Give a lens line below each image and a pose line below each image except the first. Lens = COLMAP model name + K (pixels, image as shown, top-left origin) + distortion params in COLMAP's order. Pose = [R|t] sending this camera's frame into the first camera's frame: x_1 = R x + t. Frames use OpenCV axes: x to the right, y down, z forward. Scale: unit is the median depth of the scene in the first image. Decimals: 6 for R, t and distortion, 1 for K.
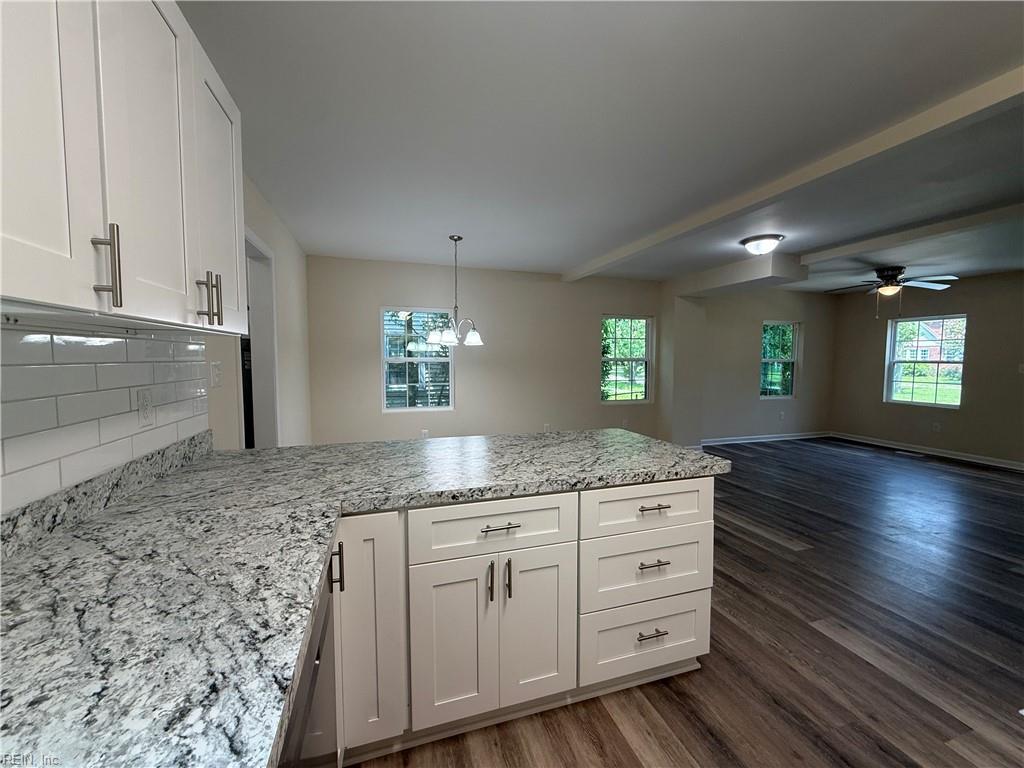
lens RADIAL K [[408.9, 0, 516.6], [0, 408.9, 383.7], [0, 0, 1]] dist [-0.001252, 0.000039]
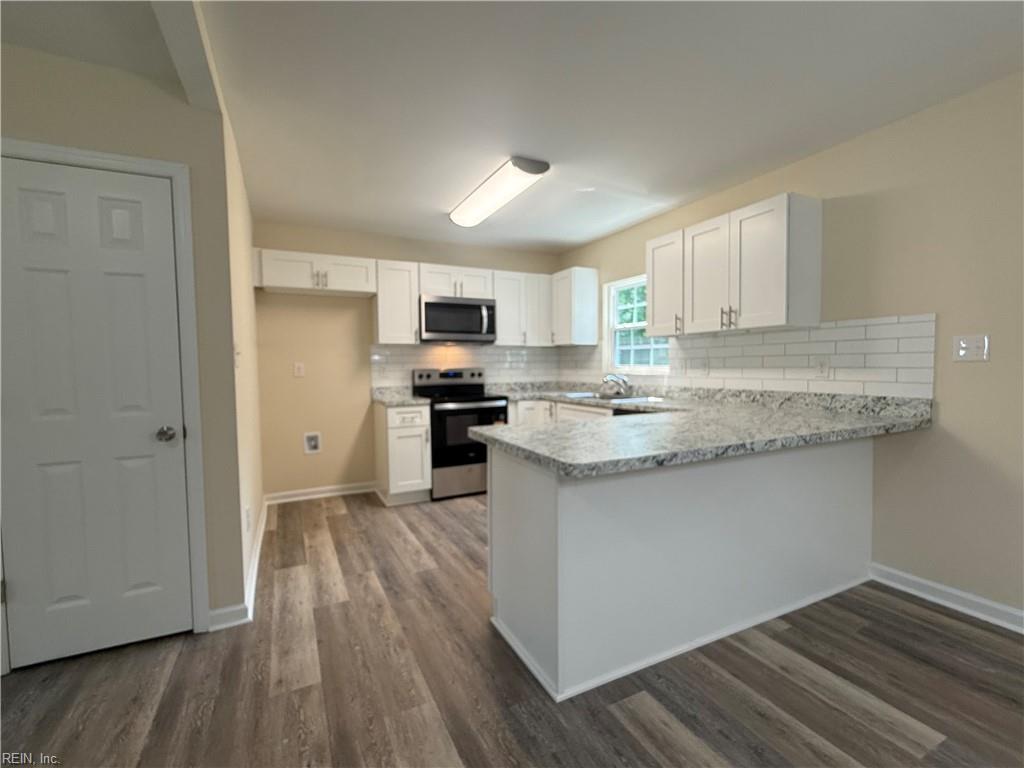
lens RADIAL K [[458.8, 0, 507.4], [0, 458.8, 382.8], [0, 0, 1]] dist [-0.002262, -0.001162]
pose [[-0.991087, 0.013102, -0.132567, 0.752445], [-0.000293, 0.994935, 0.100523, -0.077864], [0.133213, 0.099666, -0.986063, 2.883148]]
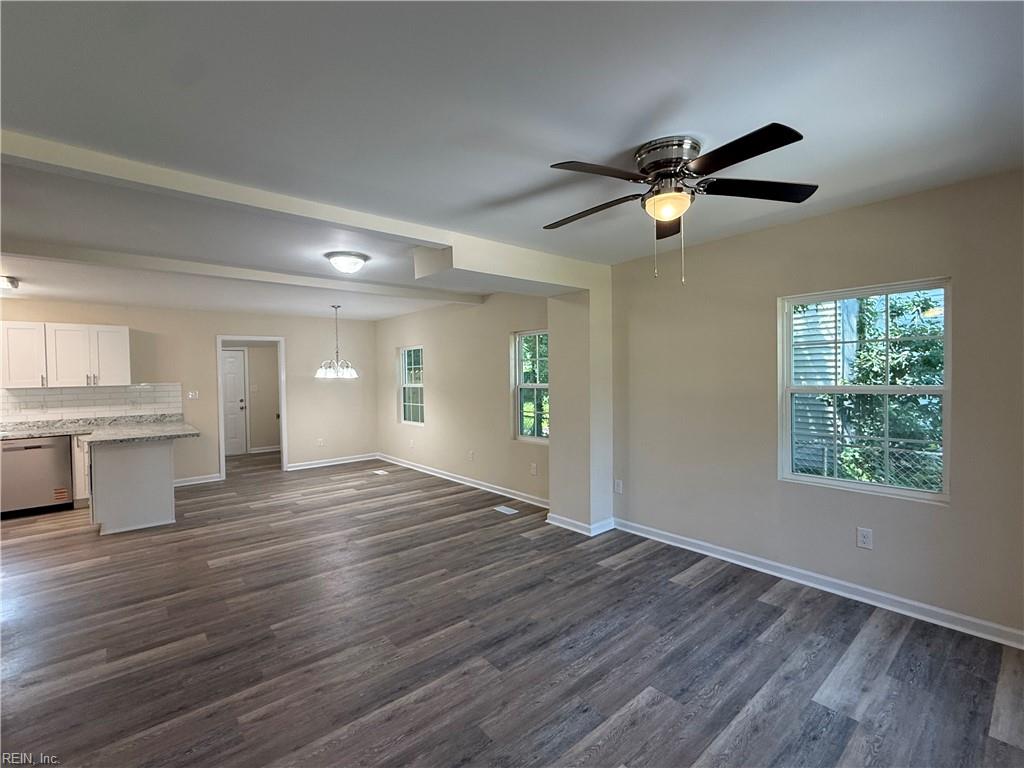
lens RADIAL K [[458.8, 0, 514.4], [0, 458.8, 384.1], [0, 0, 1]] dist [-0.002262, -0.001162]
pose [[0.372481, 0.007578, -0.928009, 4.744656], [-0.037106, 0.999289, -0.006734, -0.246692], [0.927298, 0.036943, 0.372497, 2.847036]]
